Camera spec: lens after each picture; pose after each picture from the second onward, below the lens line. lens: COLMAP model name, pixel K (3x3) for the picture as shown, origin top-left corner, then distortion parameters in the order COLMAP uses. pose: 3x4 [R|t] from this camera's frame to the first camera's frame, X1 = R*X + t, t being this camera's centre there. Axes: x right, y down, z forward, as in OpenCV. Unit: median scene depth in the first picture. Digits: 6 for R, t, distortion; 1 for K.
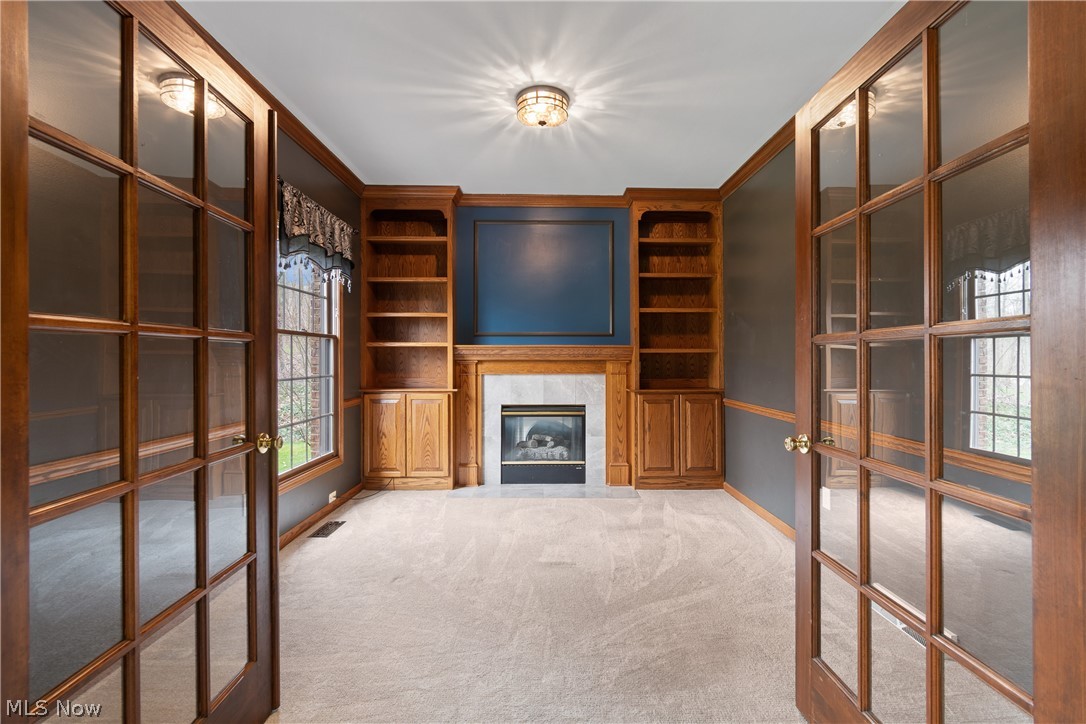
lens RADIAL K [[487.2, 0, 552.6], [0, 487.2, 348.9], [0, 0, 1]] dist [0.002118, -0.000154]
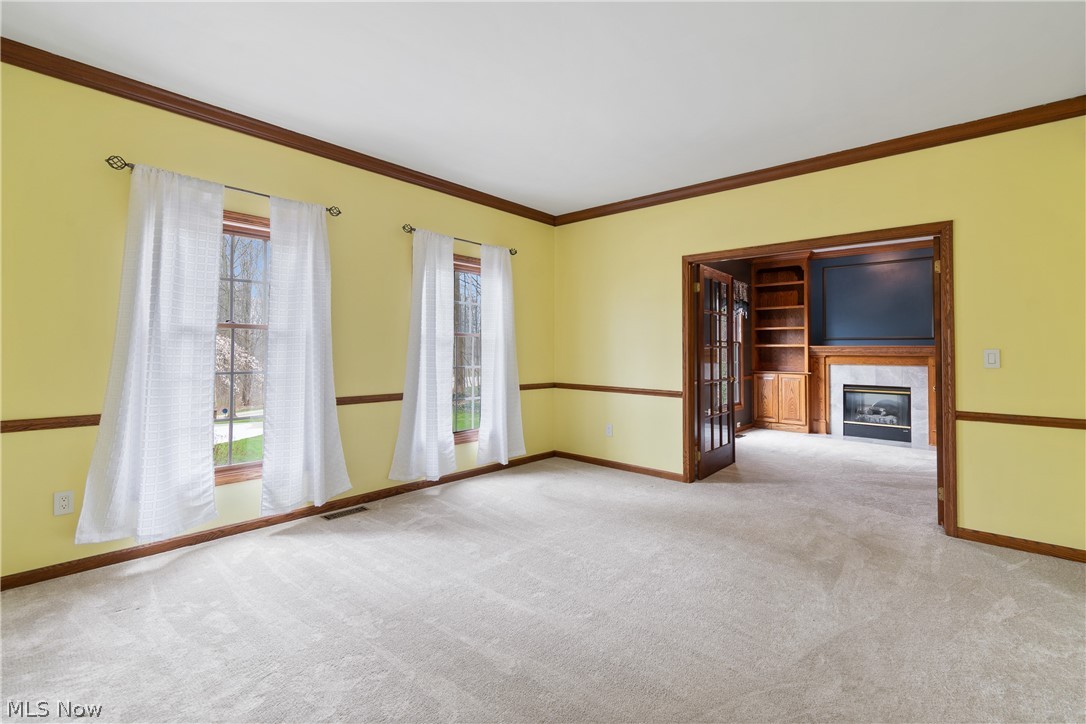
lens RADIAL K [[487.2, 0, 552.6], [0, 487.2, 348.9], [0, 0, 1]] dist [0.002118, -0.000154]
pose [[0.744812, -0.000461, -0.667274, 0.244879], [0.006276, 0.999960, 0.006313, -0.013429], [0.667245, -0.008890, 0.744785, -0.784112]]
